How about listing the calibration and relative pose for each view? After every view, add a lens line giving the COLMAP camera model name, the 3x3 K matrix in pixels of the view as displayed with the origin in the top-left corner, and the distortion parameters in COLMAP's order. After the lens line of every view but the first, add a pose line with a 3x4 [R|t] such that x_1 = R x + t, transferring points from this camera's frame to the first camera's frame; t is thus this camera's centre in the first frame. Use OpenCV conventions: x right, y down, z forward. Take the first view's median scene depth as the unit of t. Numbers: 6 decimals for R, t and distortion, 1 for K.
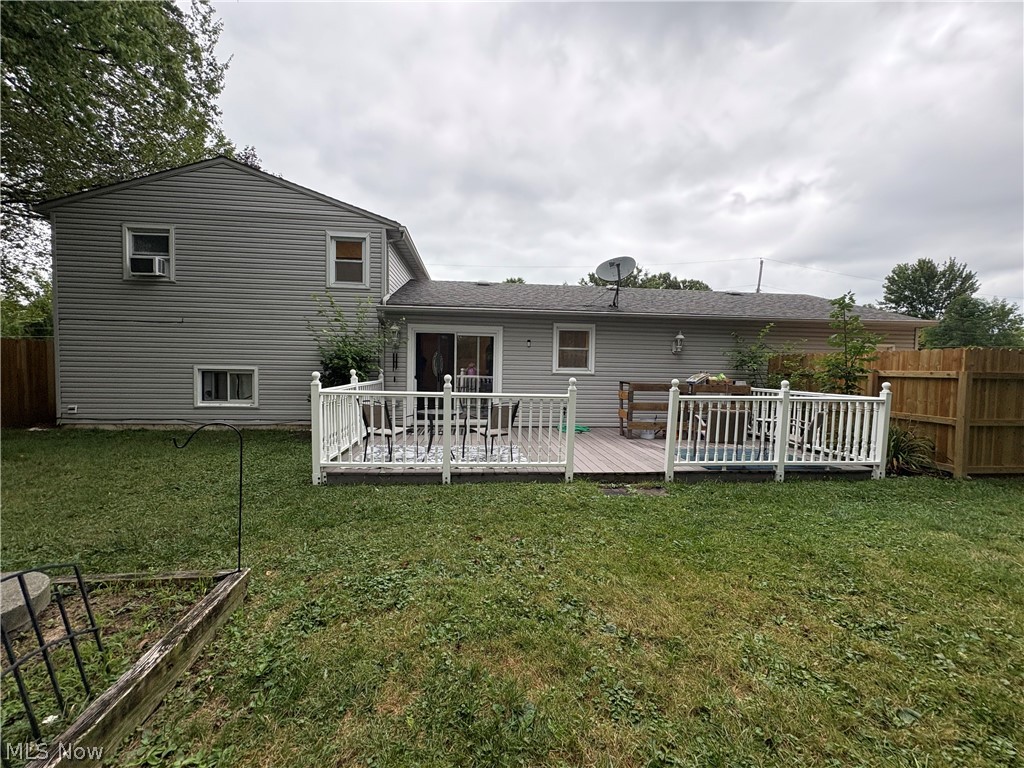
lens RADIAL K [[409.7, 0, 512.0], [0, 409.7, 384.0], [0, 0, 1]] dist [0.001205, -0.000167]
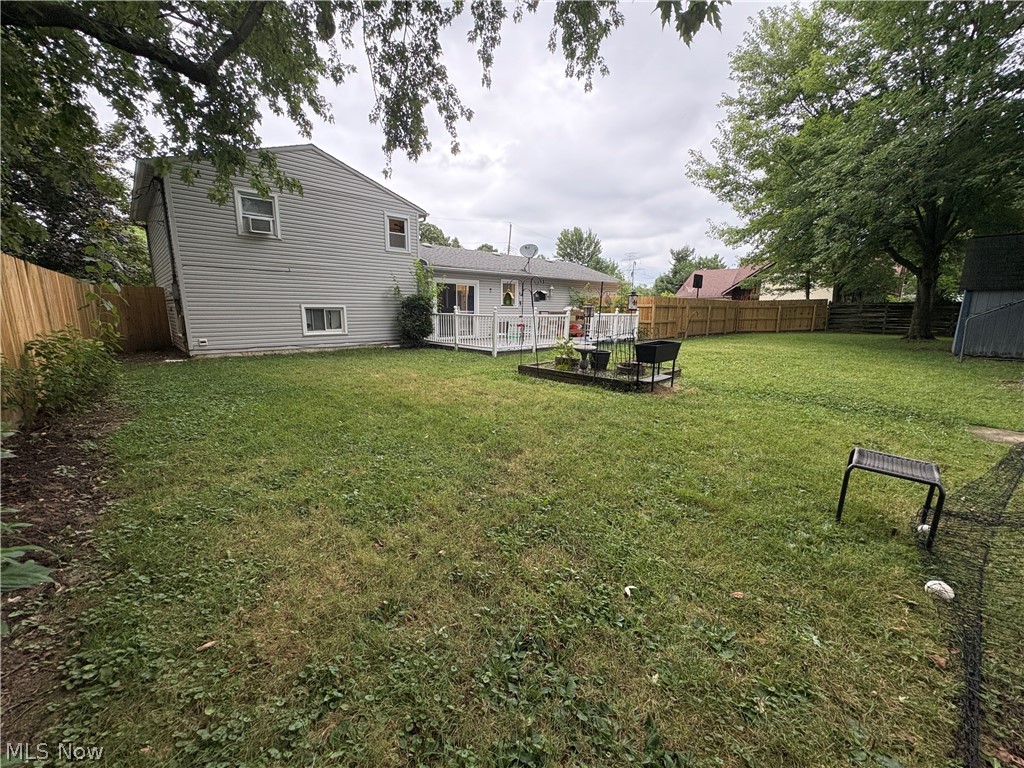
lens RADIAL K [[409.7, 0, 512.0], [0, 409.7, 384.0], [0, 0, 1]] dist [0.001205, -0.000167]
pose [[0.785632, -0.125546, 0.605823, -1.060074], [0.030547, 0.985872, 0.164691, 0.011177], [-0.617940, -0.110880, 0.778367, -0.504450]]
